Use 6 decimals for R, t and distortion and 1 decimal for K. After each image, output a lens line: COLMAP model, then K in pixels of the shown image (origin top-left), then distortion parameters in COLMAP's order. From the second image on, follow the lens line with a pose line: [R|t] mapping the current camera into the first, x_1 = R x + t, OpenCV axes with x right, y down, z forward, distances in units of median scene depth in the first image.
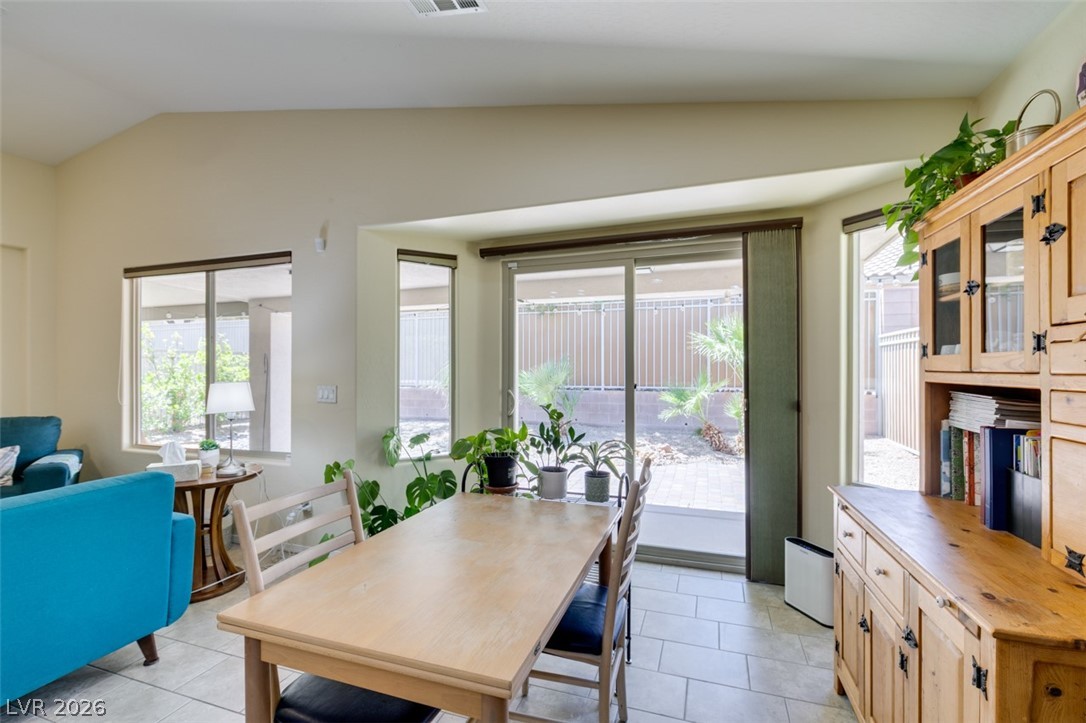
lens RADIAL K [[484.5, 0, 539.7], [0, 484.5, 367.0], [0, 0, 1]] dist [0.001075, -0.000668]
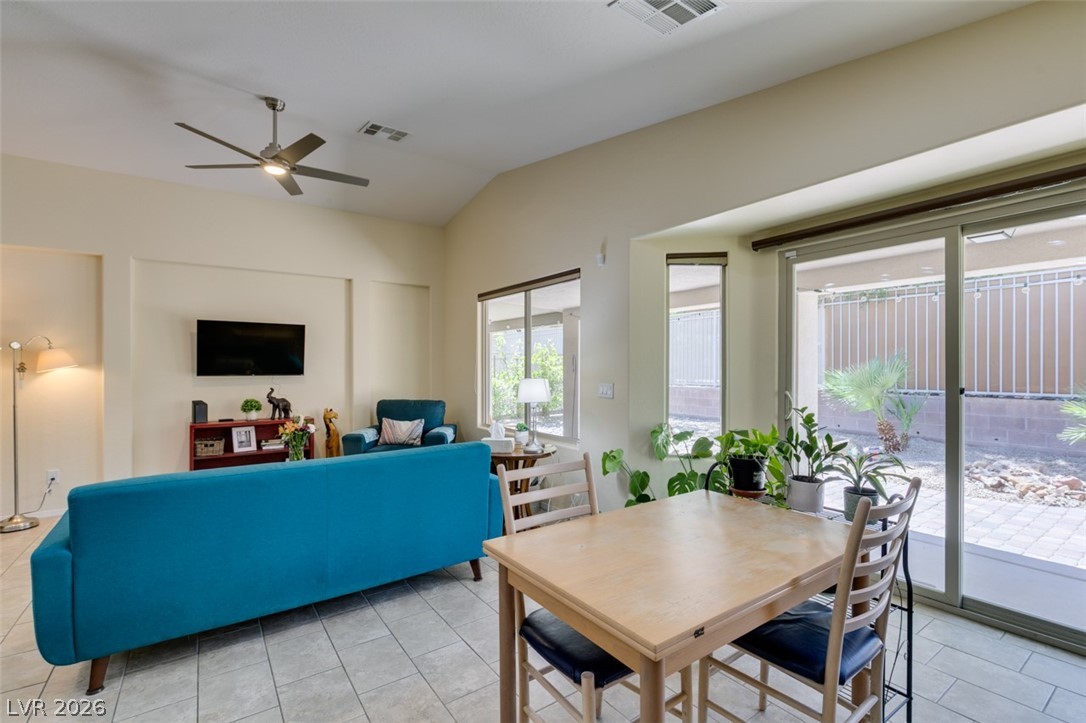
lens RADIAL K [[484.5, 0, 540.6], [0, 484.5, 367.5], [0, 0, 1]] dist [0.001075, -0.000668]
pose [[0.816419, 0.000463, -0.577460, 0.089360], [0.001074, 0.999997, 0.002320, -0.000211], [0.577459, -0.002515, 0.816416, -0.016455]]
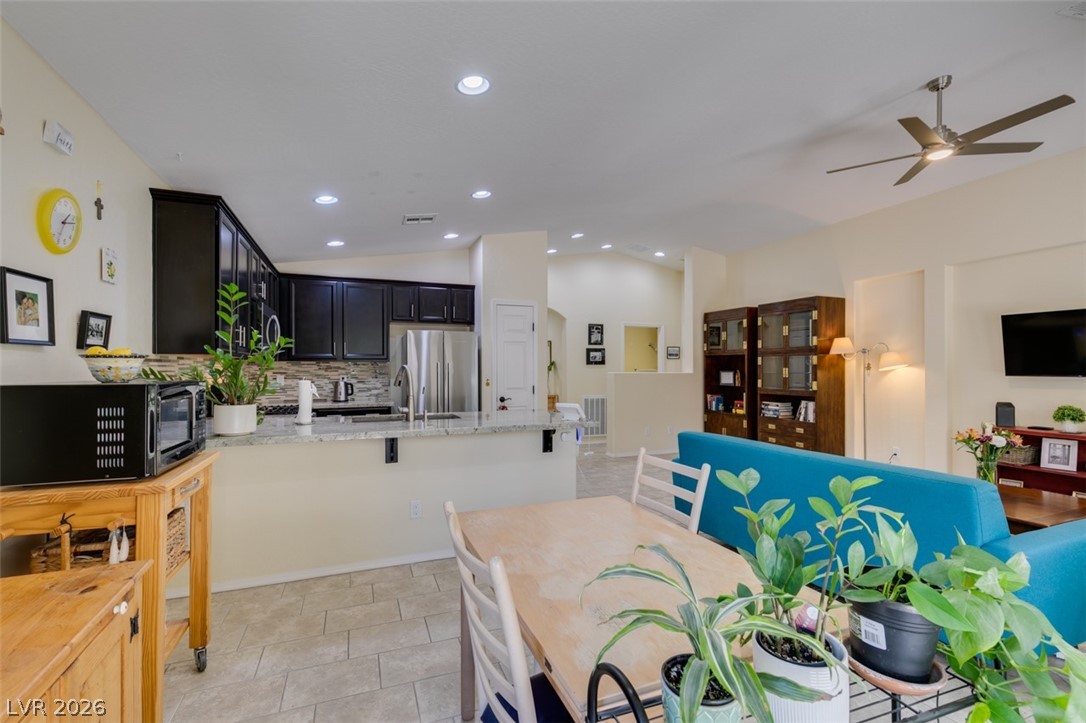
lens RADIAL K [[484.5, 0, 540.5], [0, 484.5, 367.3], [0, 0, 1]] dist [0.001075, -0.000668]
pose [[-0.755992, 0.002189, -0.654578, 0.258159], [0.004120, 0.999991, -0.001414, 0.000423], [0.654568, -0.003766, -0.755994, 0.713259]]
